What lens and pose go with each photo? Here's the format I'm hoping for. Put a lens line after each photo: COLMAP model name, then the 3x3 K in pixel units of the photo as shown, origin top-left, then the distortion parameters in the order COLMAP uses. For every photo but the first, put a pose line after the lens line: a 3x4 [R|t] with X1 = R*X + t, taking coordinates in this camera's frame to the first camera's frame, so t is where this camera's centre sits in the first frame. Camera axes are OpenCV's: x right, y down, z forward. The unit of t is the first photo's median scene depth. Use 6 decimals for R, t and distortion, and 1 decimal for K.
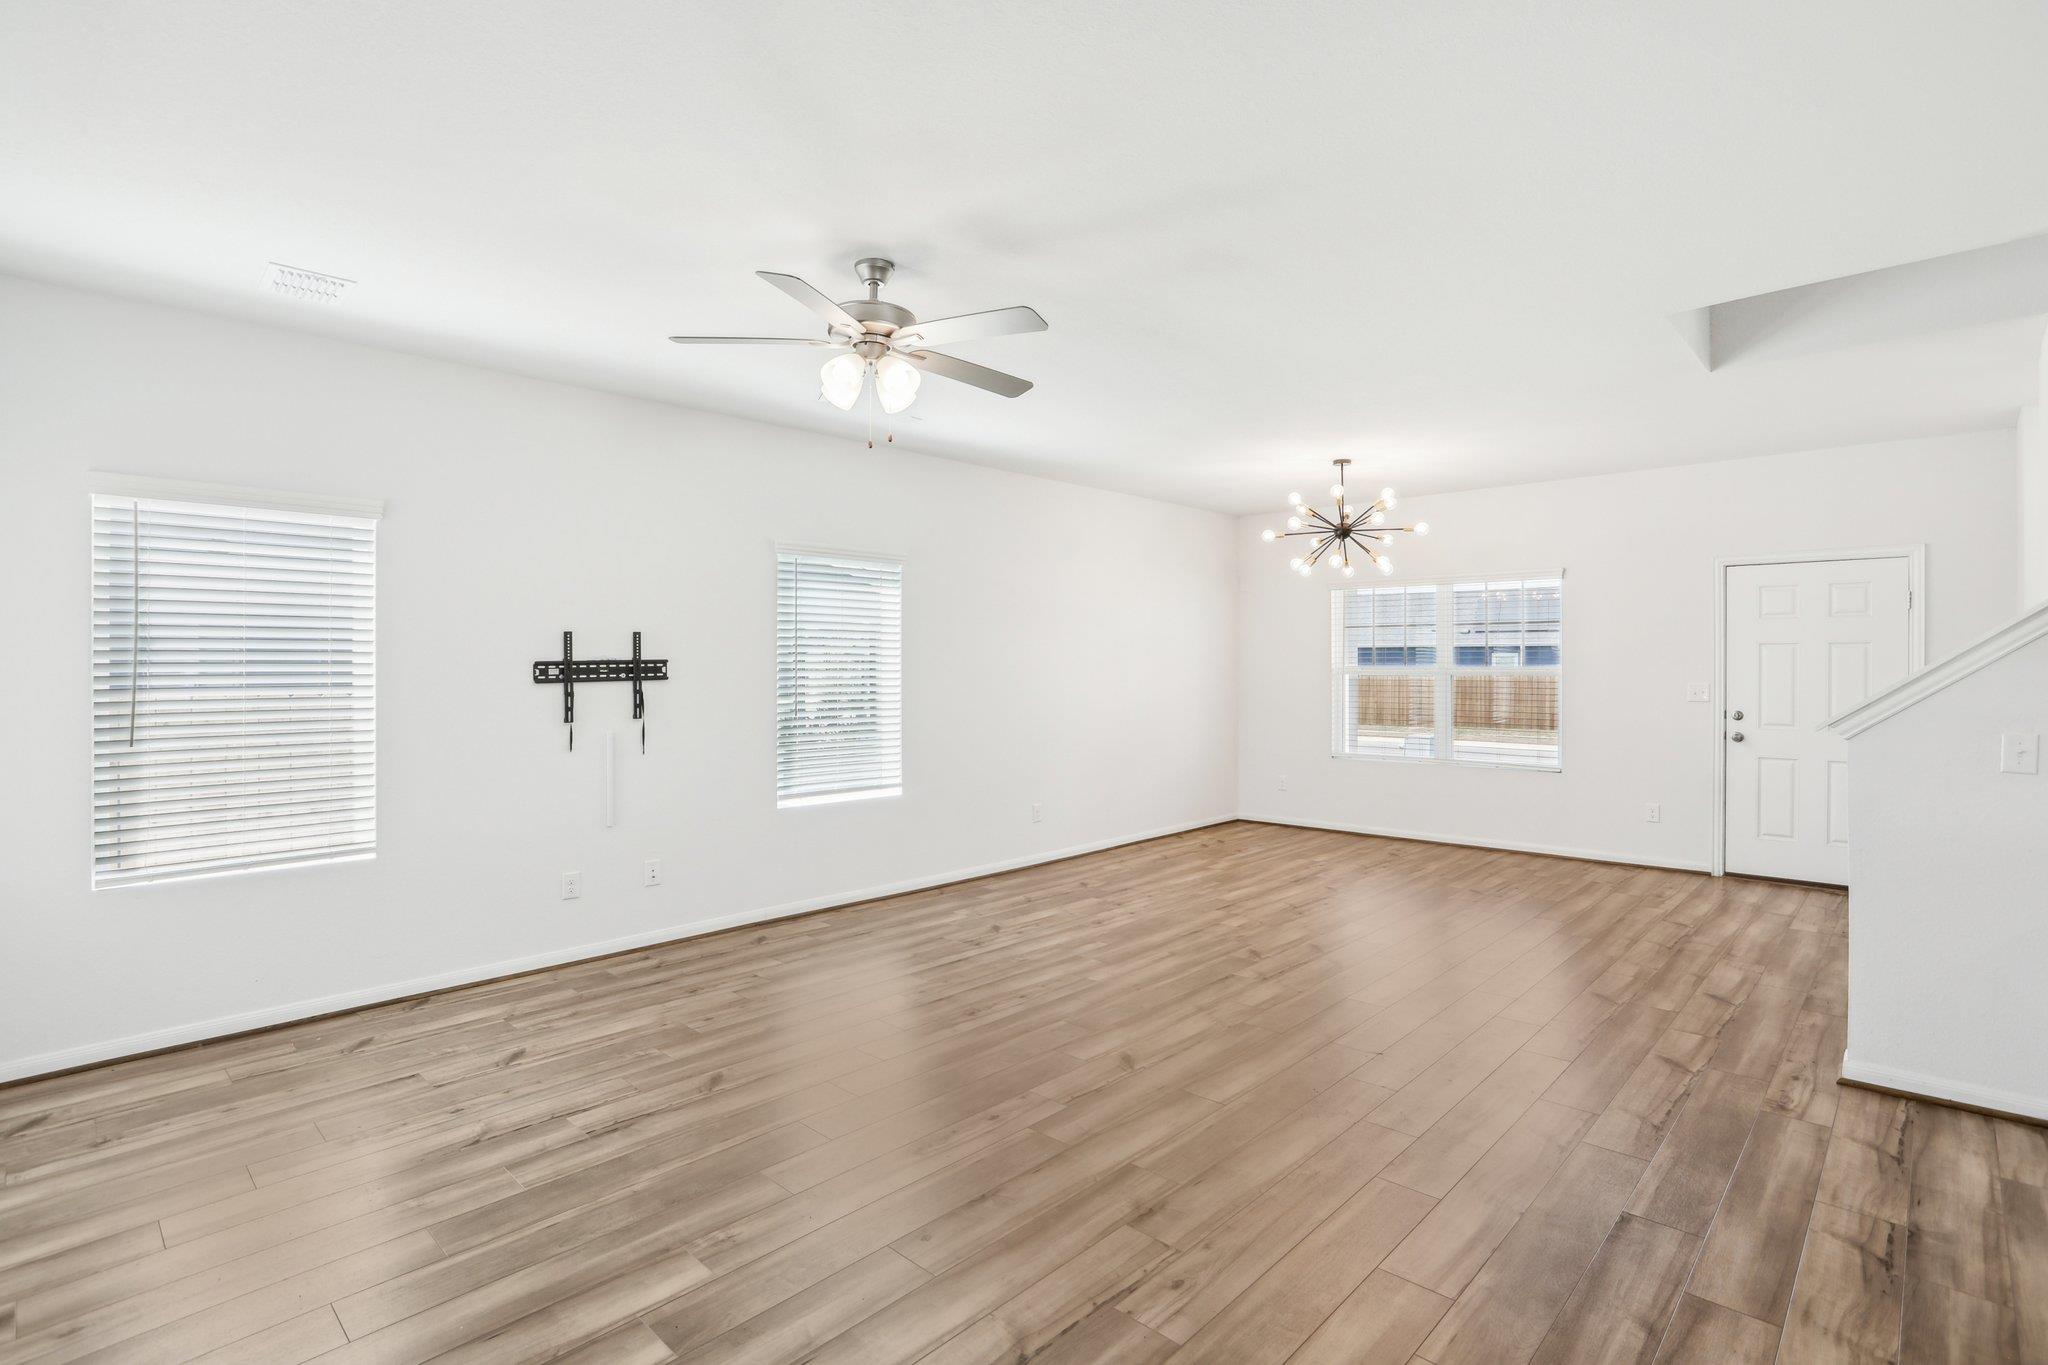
lens RADIAL K [[991.8, 0, 1017.5], [0, 991.8, 664.3], [0, 0, 1]] dist [-0.055760, 0.022828]
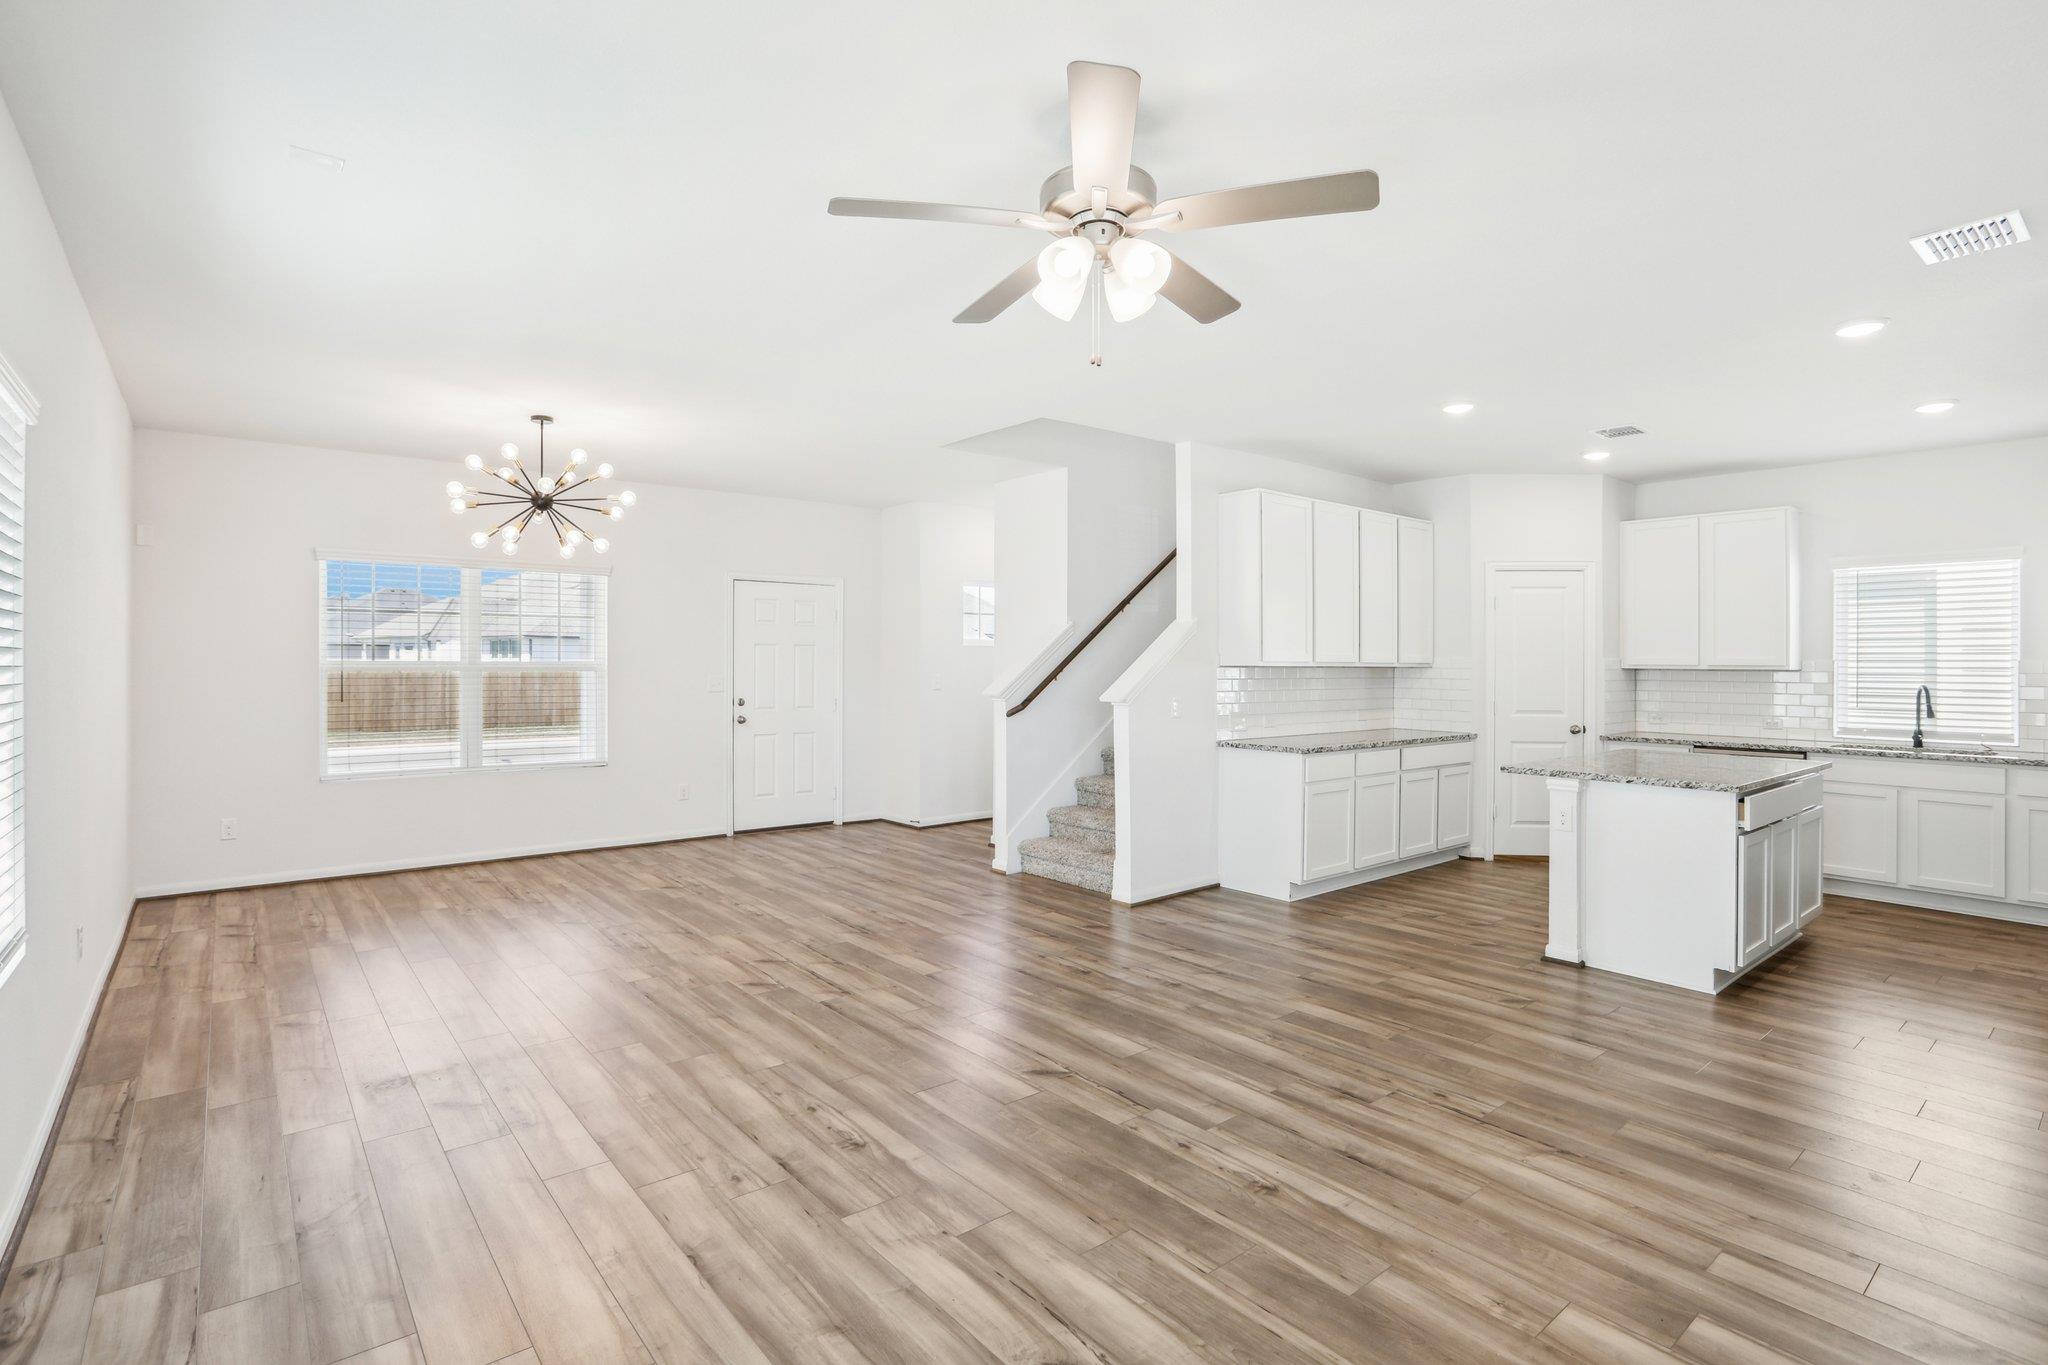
lens RADIAL K [[991.8, 0, 1017.5], [0, 991.8, 664.3], [0, 0, 1]] dist [-0.055760, 0.022828]
pose [[0.121647, 0.001454, 0.992572, -0.622131], [-0.005166, 0.999986, -0.000832, 0.005223], [-0.992560, -0.005027, 0.121652, 0.677131]]
